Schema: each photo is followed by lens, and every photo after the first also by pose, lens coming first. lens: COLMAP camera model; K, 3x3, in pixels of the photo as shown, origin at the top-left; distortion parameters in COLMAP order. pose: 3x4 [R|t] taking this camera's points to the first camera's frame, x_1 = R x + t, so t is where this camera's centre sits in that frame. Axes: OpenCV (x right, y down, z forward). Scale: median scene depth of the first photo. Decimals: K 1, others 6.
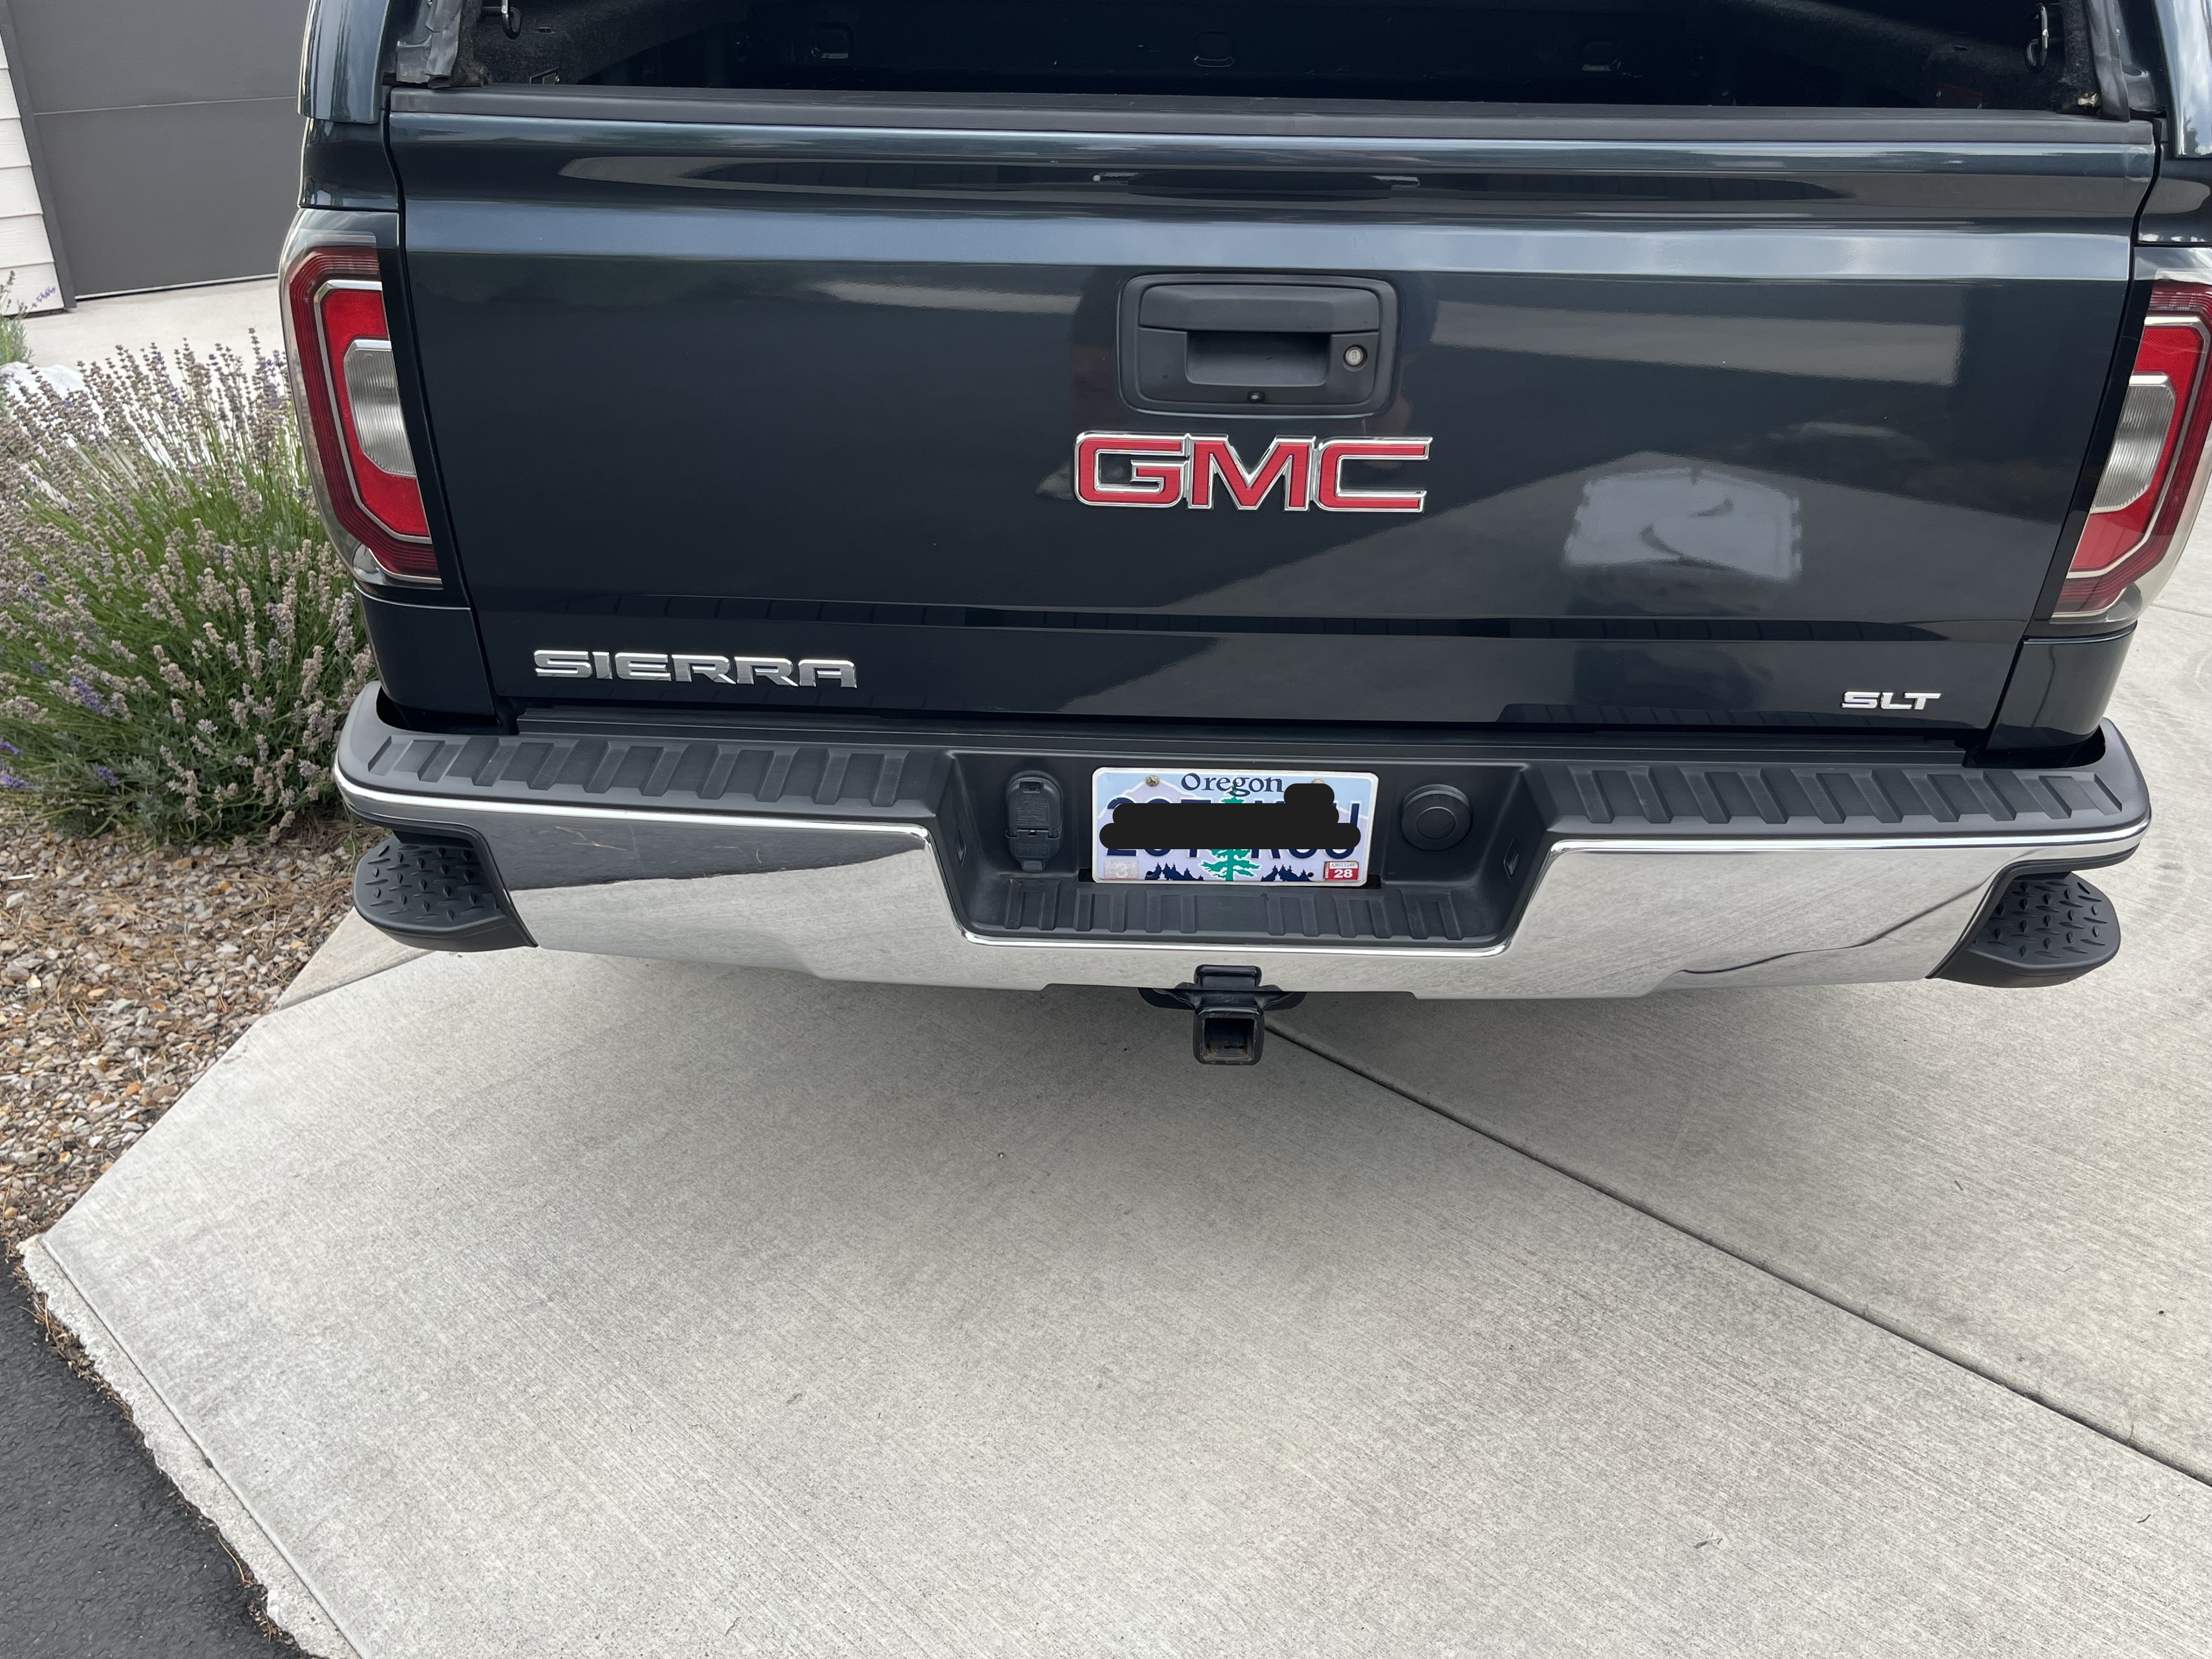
lens RADIAL K [[1739.8, 0, 1118.6], [0, 1739.8, 827.9], [0, 0, 1]] dist [0.036641, -0.058882]
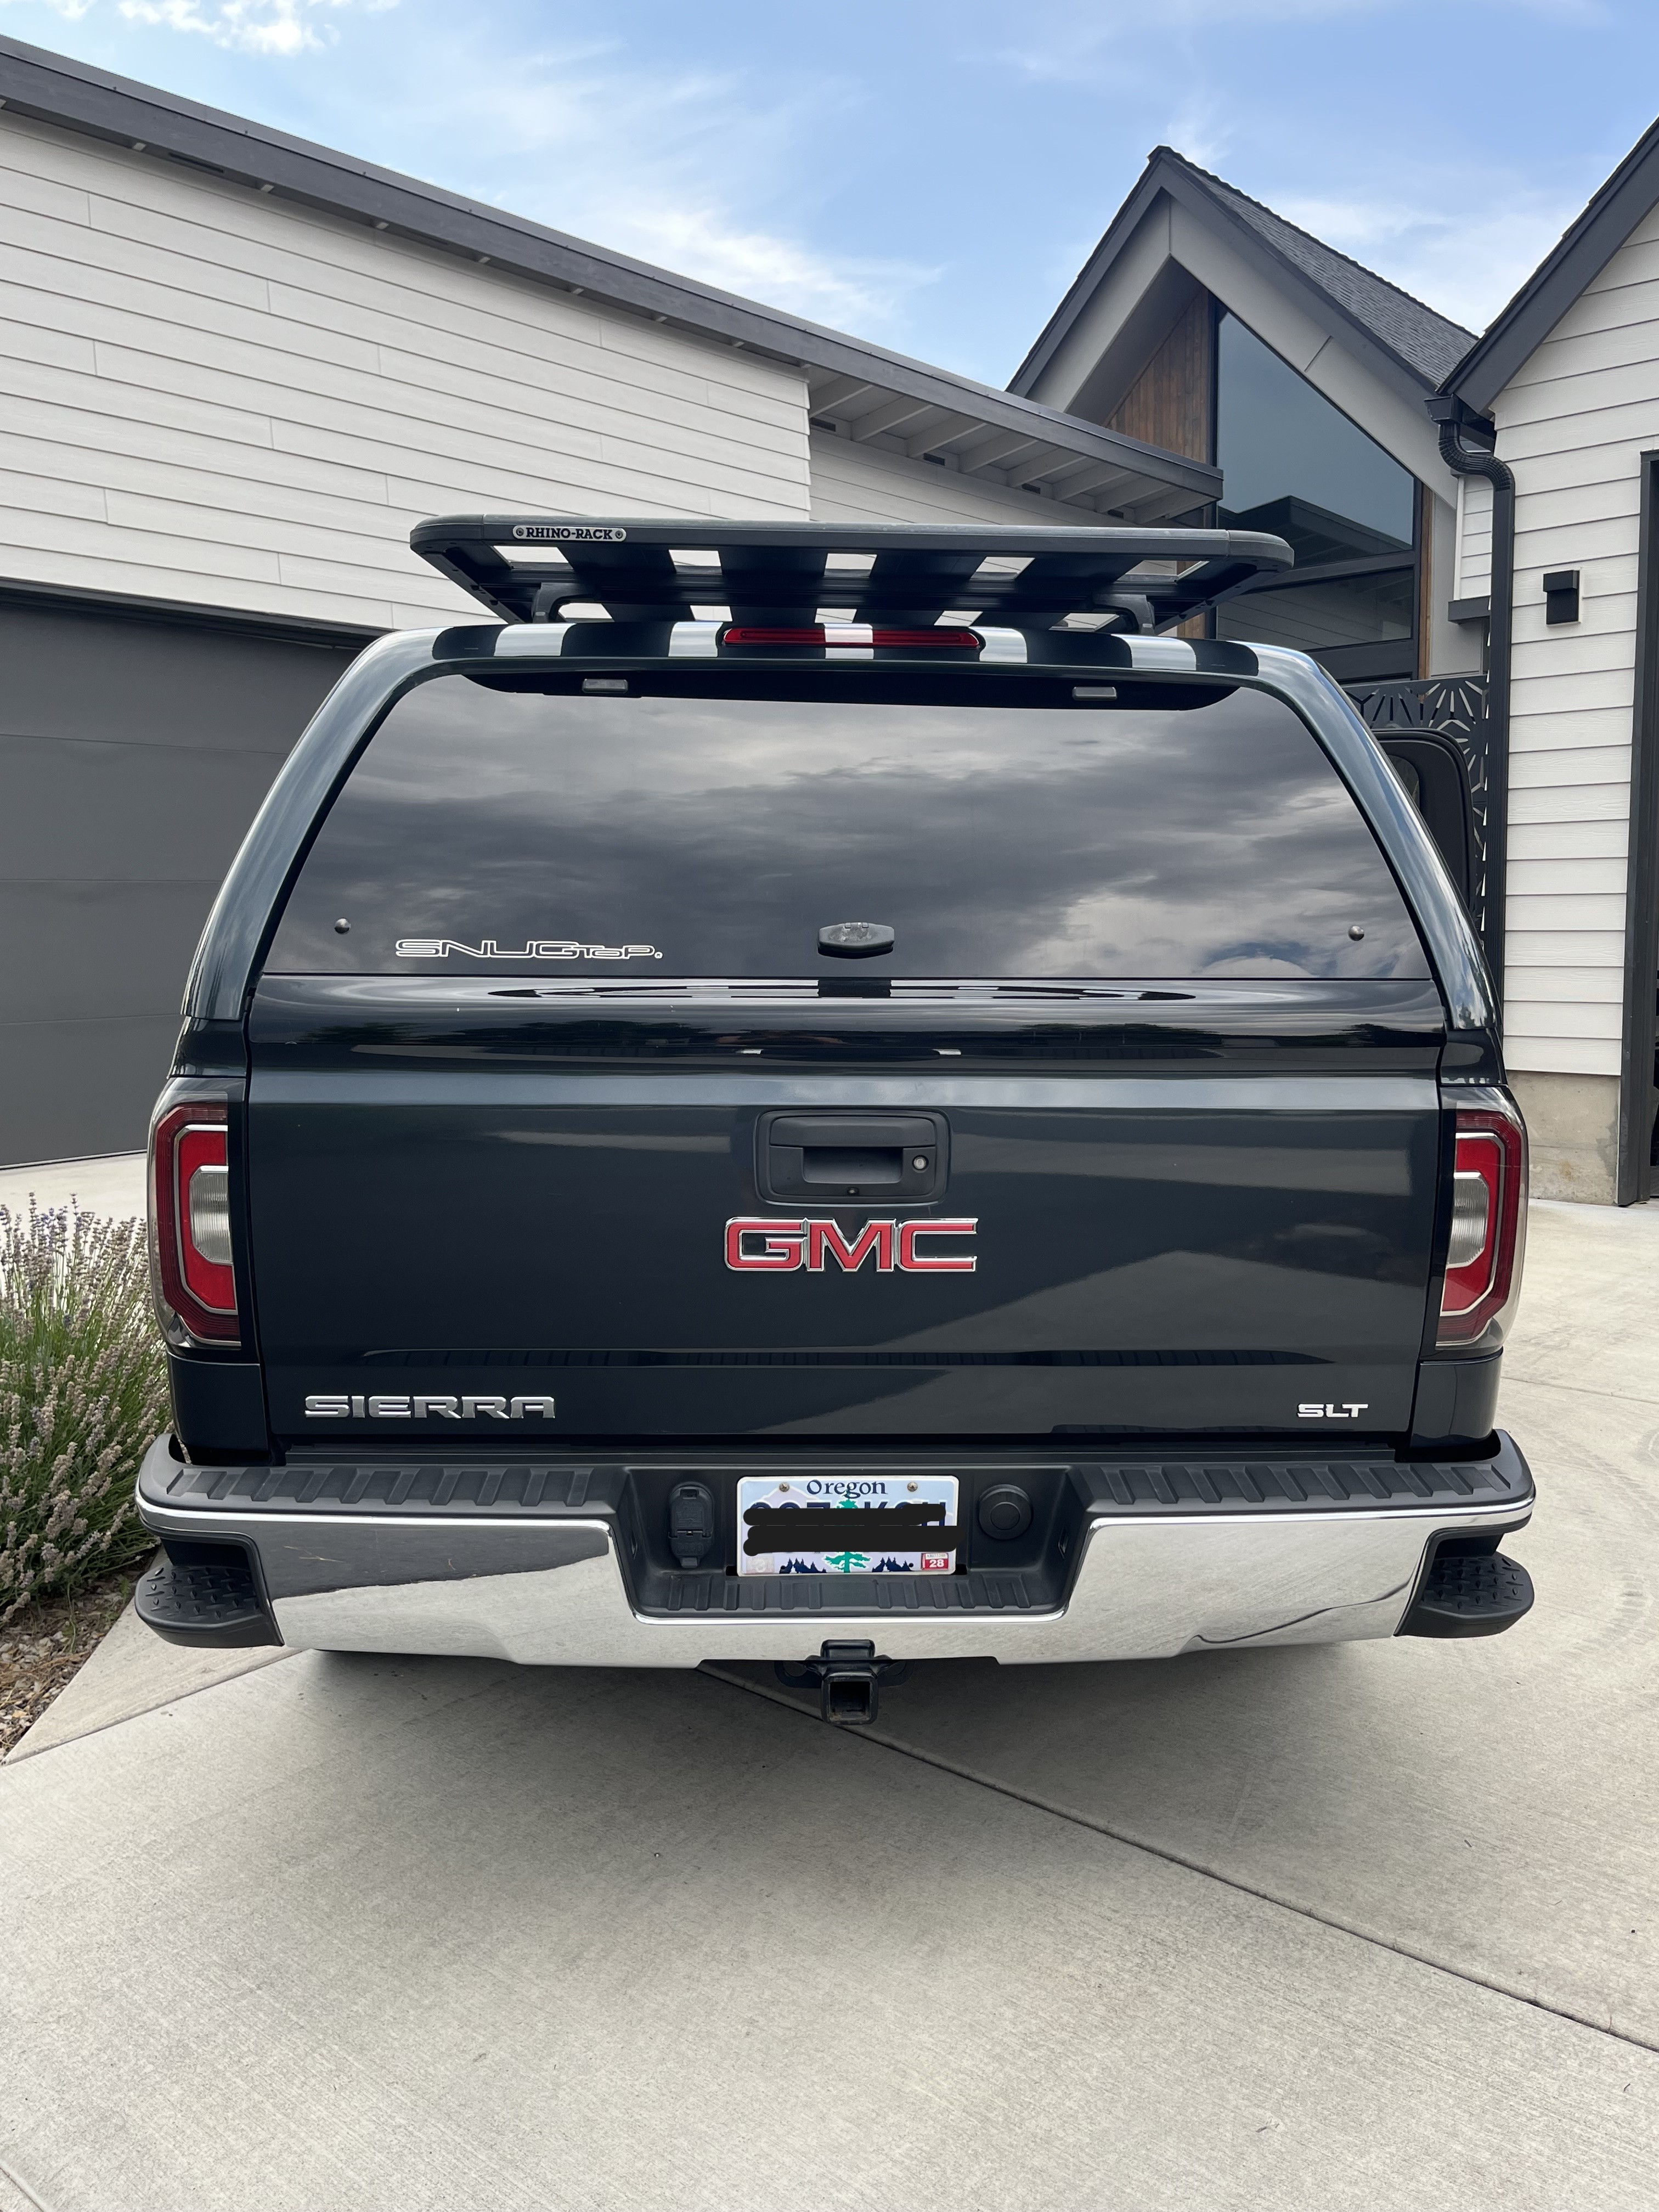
lens RADIAL K [[1751.8, 0, 829.5], [0, 1751.8, 1106.0], [0, 0, 1]] dist [-0.000386, -0.095191]
pose [[0.998599, -0.009322, 0.052097, -0.011000], [0.026595, 0.939448, -0.341659, 0.138972], [-0.045757, 0.342565, 0.938379, -0.288201]]
